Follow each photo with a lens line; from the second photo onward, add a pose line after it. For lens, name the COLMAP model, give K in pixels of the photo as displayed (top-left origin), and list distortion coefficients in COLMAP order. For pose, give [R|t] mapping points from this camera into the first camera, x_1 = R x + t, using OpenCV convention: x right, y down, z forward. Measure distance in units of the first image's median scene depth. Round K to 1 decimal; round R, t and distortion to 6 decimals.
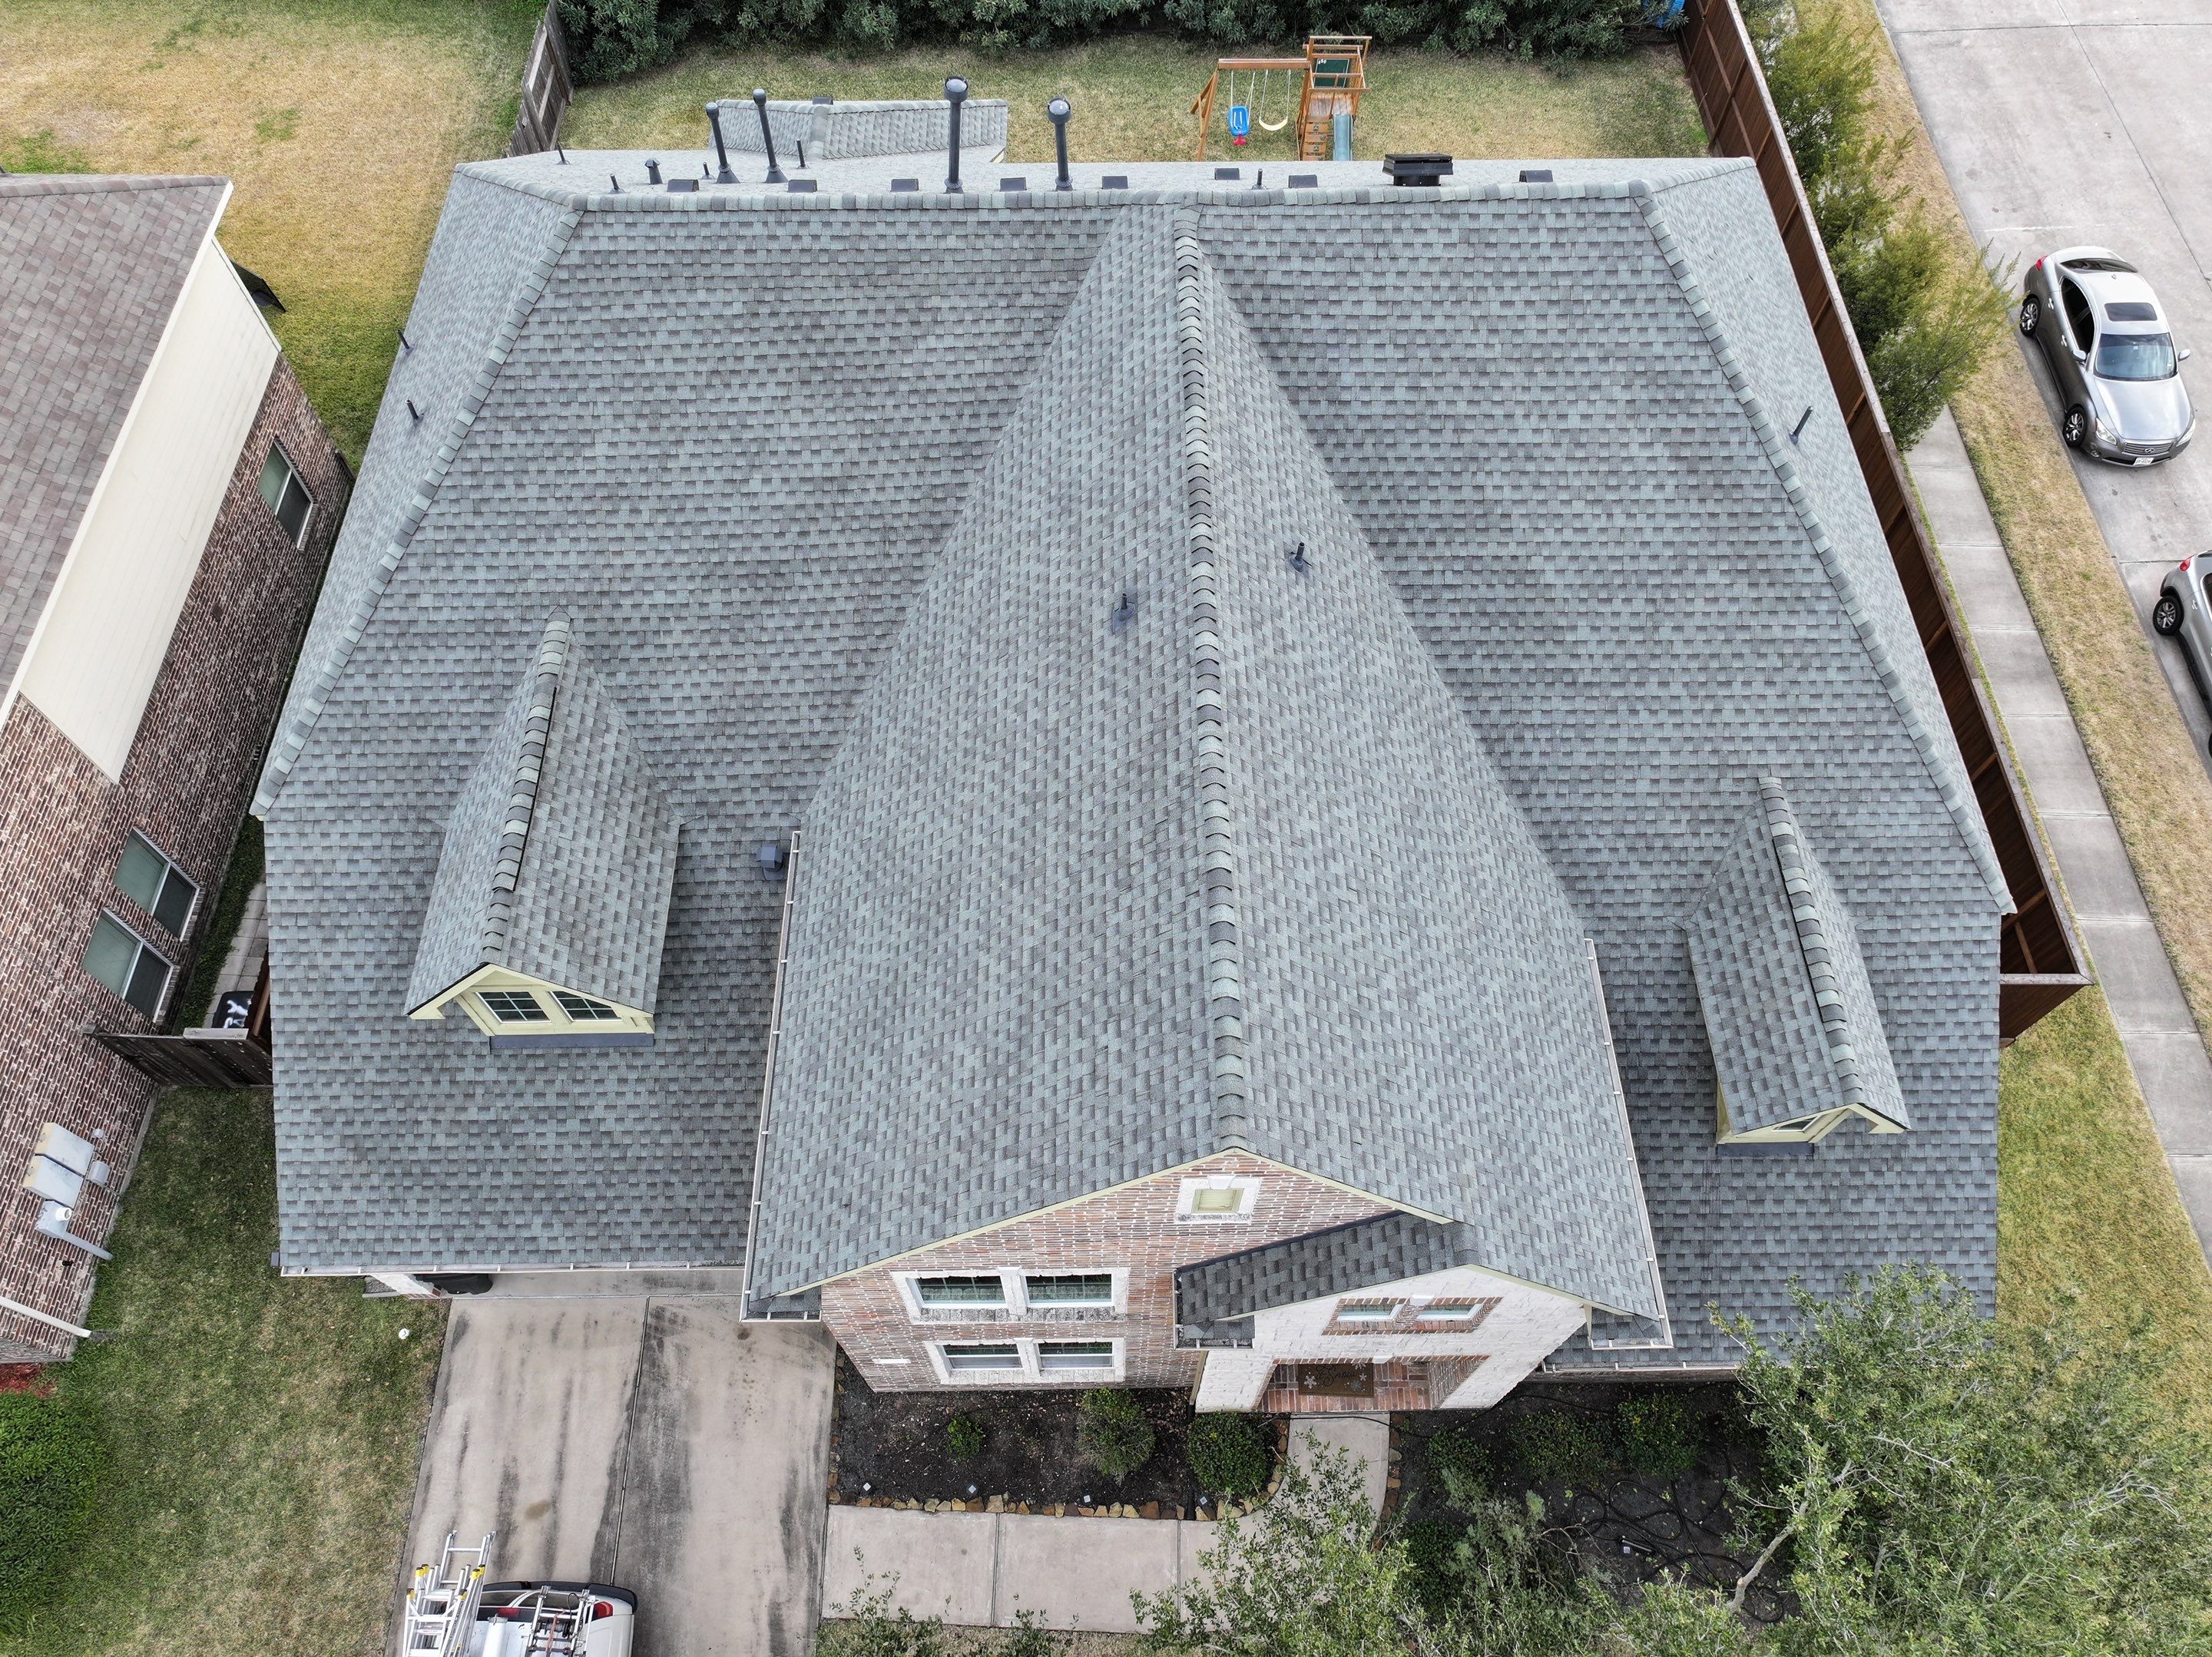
lens RADIAL K [[1550.9, 0, 1112.2], [0, 1550.9, 817.5], [0, 0, 1]] dist [-0.001486, 0.016783]
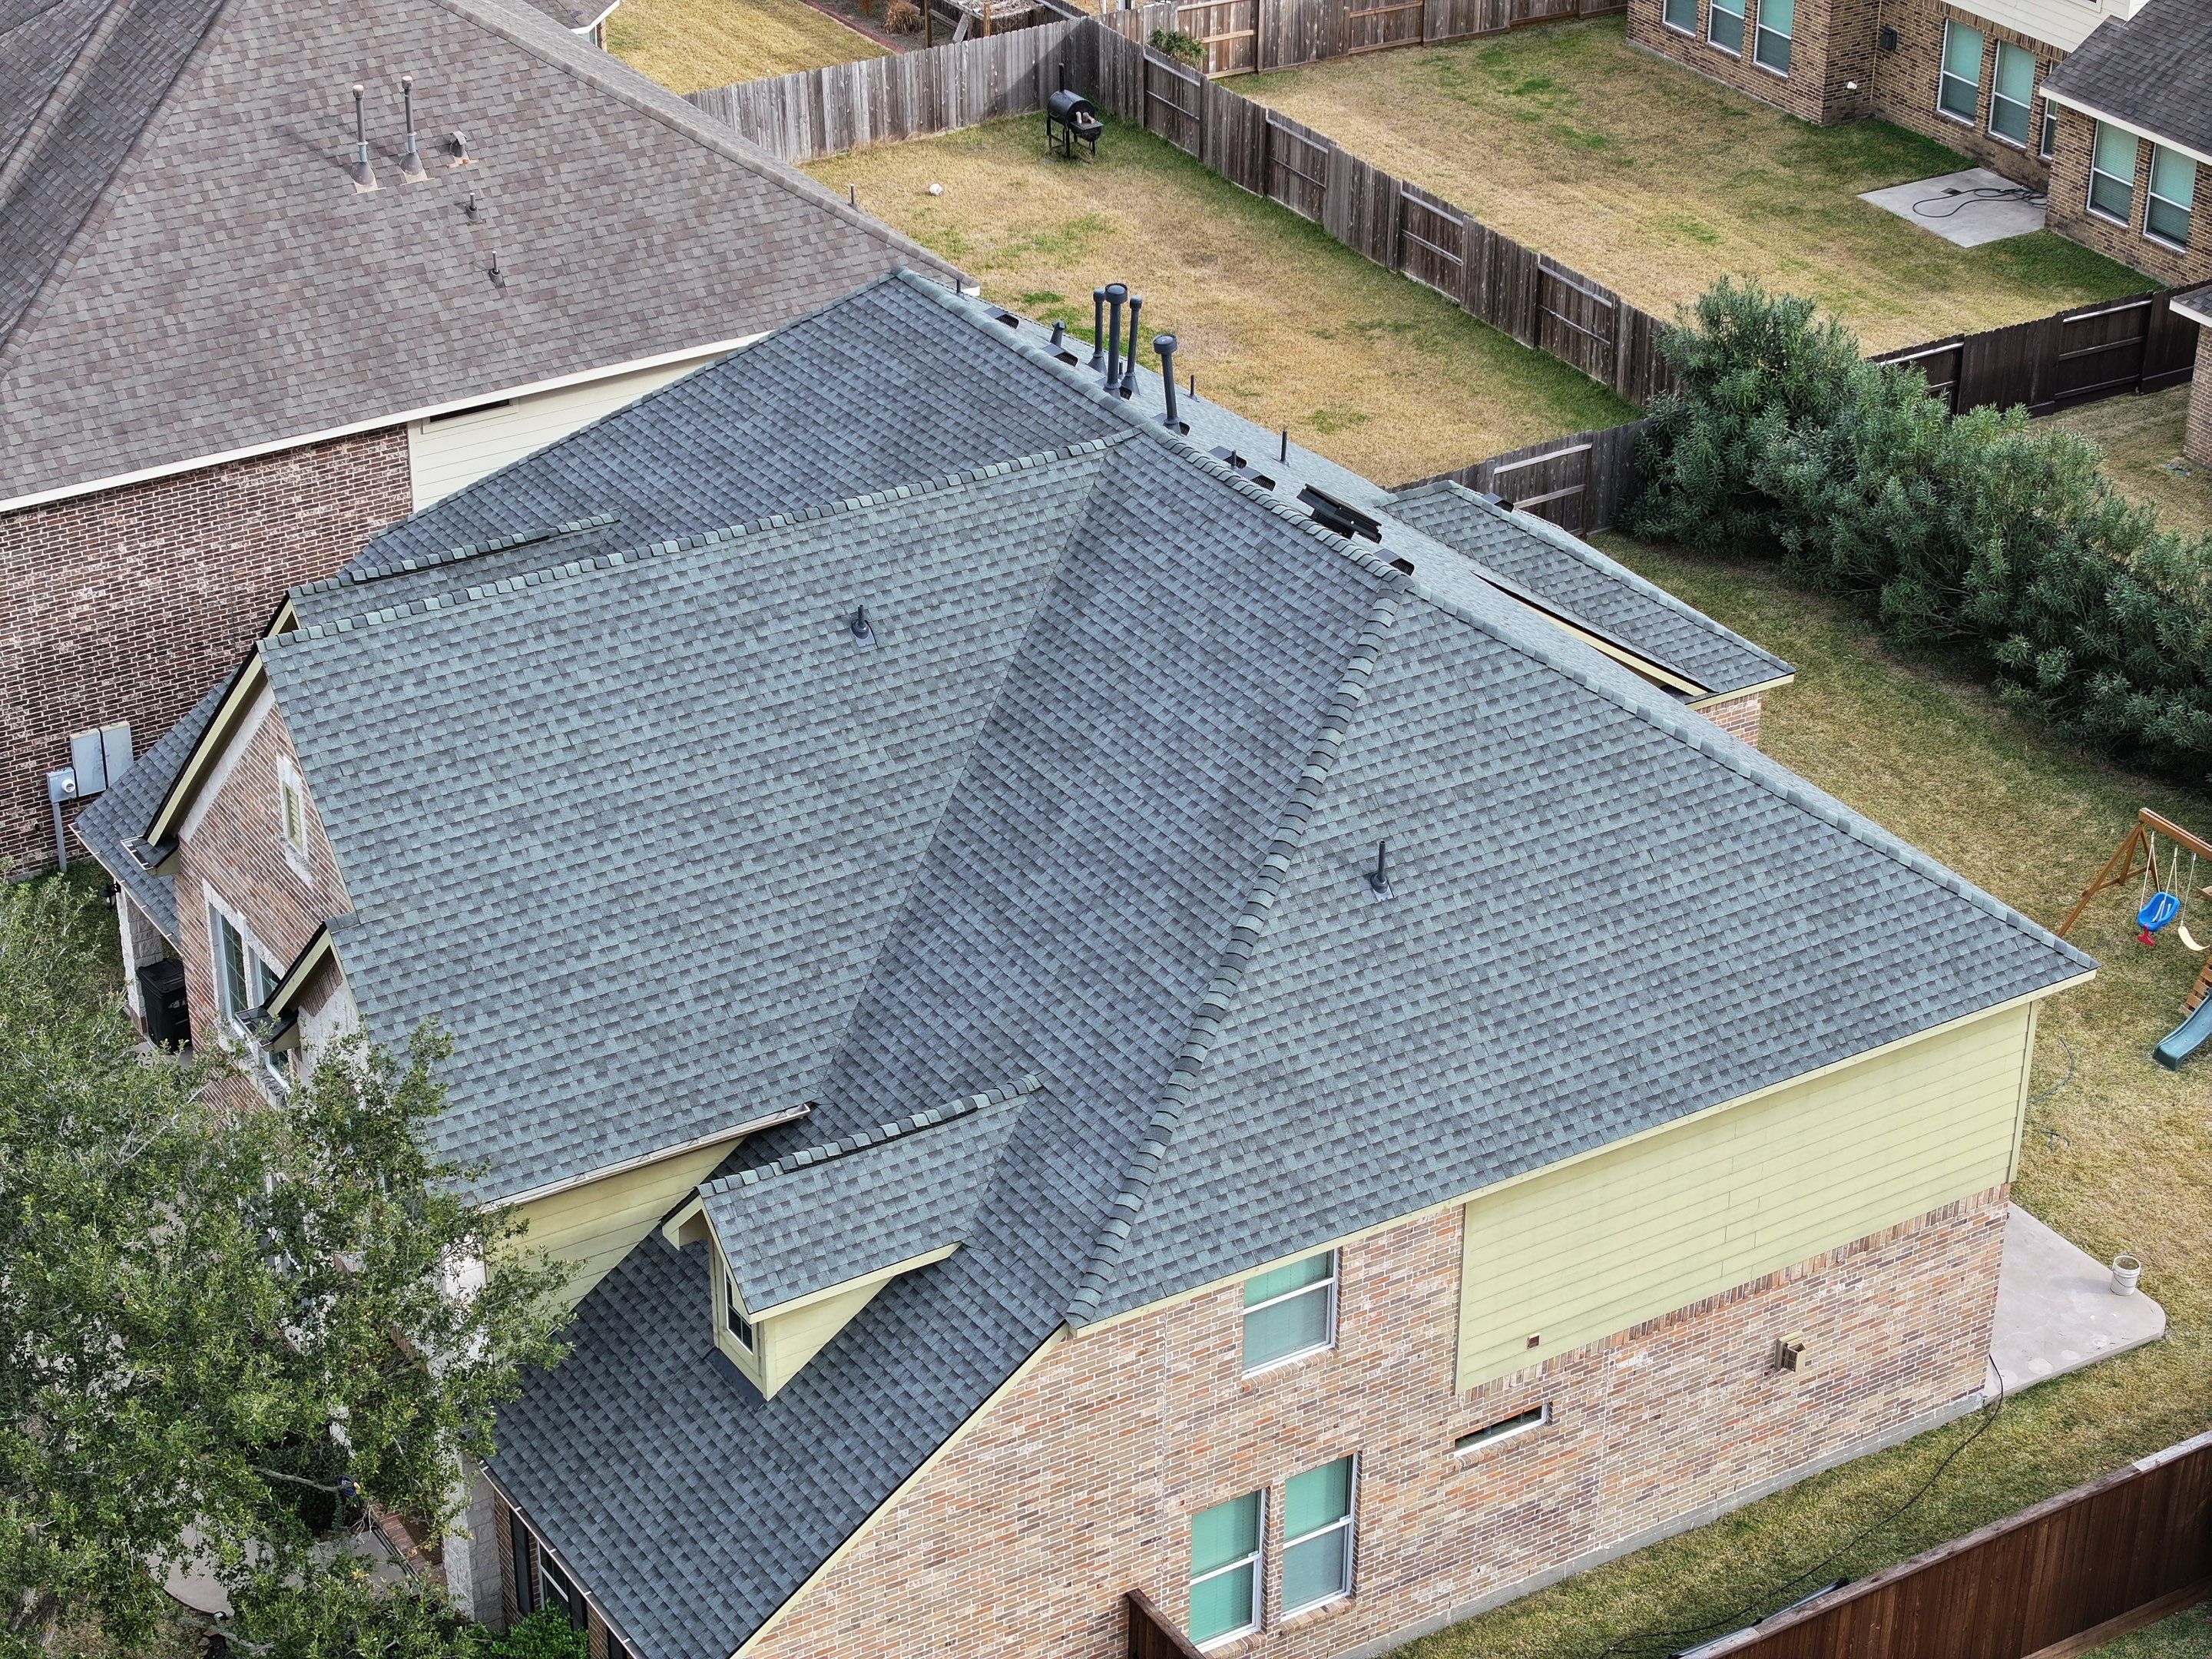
lens RADIAL K [[4360.3, 0, 1094.1], [0, 4360.3, 850.4], [0, 0, 1]] dist [-0.095896, 0.000000]
pose [[0.515755, 0.411987, -0.751175, 2.205236], [-0.738696, 0.657966, -0.146321, 0.223641], [0.433965, 0.630355, 0.643682, -0.667456]]
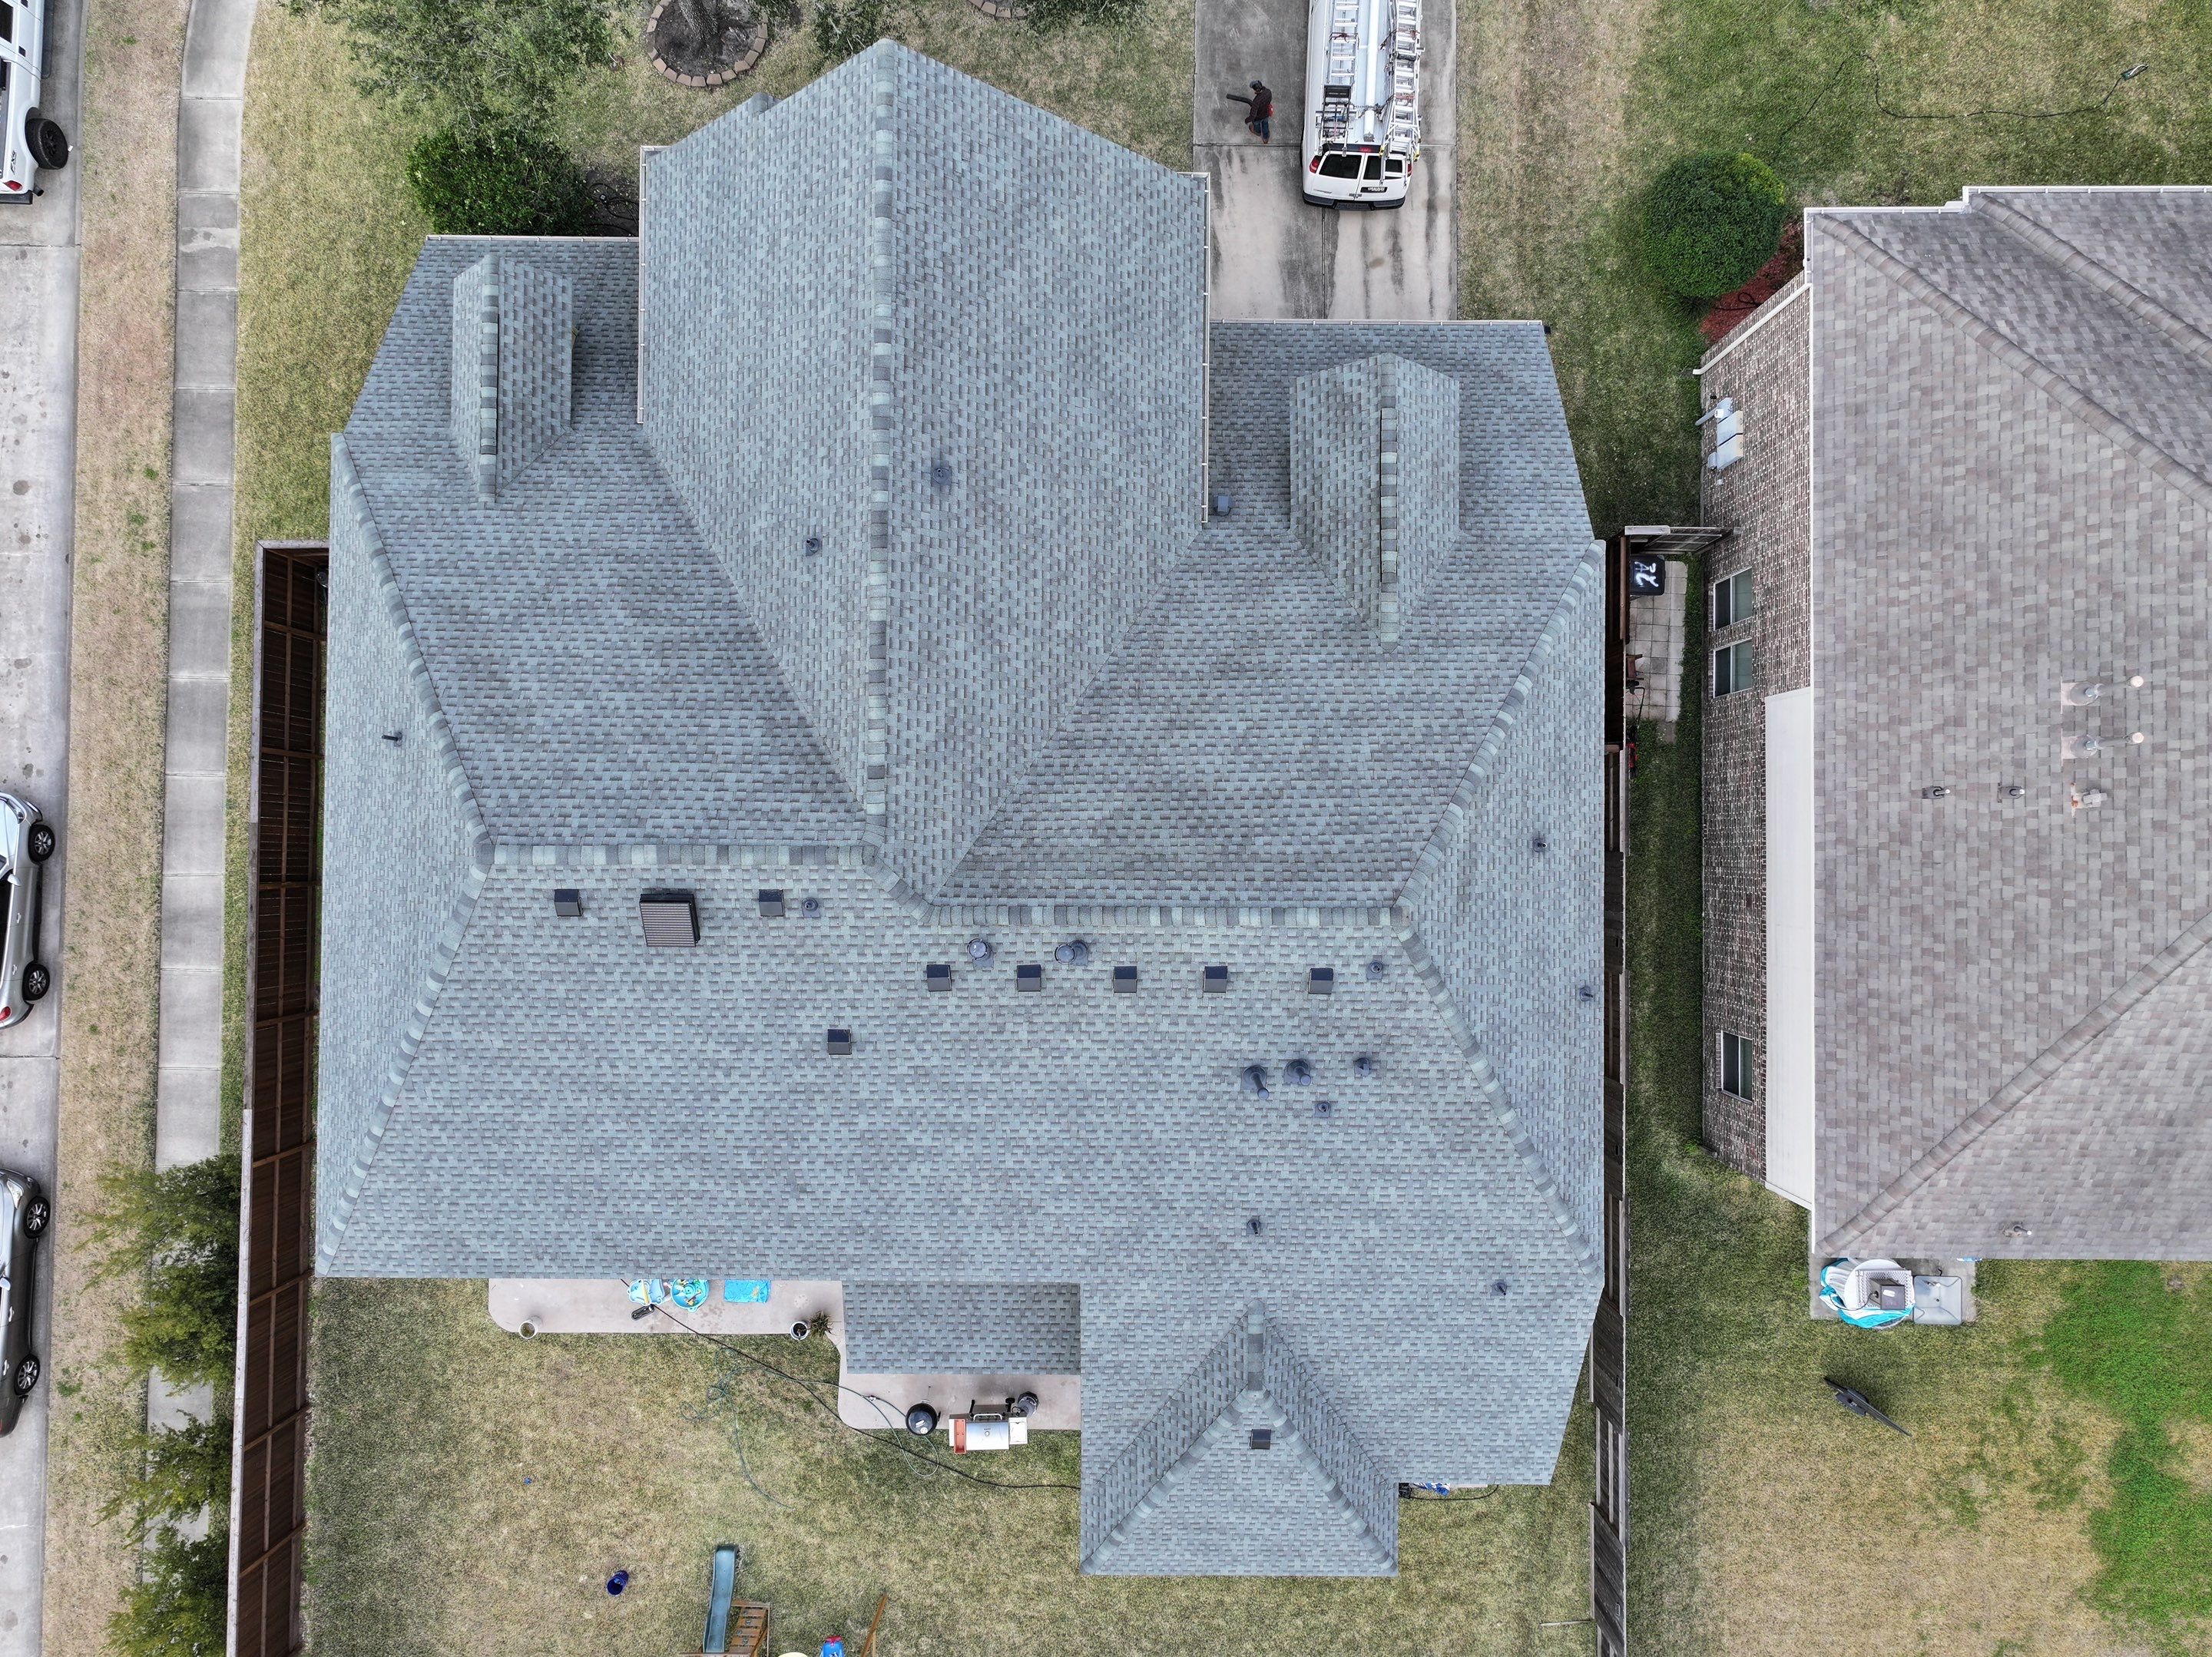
lens RADIAL K [[1550.9, 0, 1122.4], [0, 1550.9, 820.3], [0, 0, 1]] dist [-0.001486, 0.016783]
pose [[-0.999744, -0.020751, -0.008988, -0.124702], [0.012811, -0.847240, 0.531056, -0.947840], [-0.018634, 0.530805, 0.847289, -0.017740]]
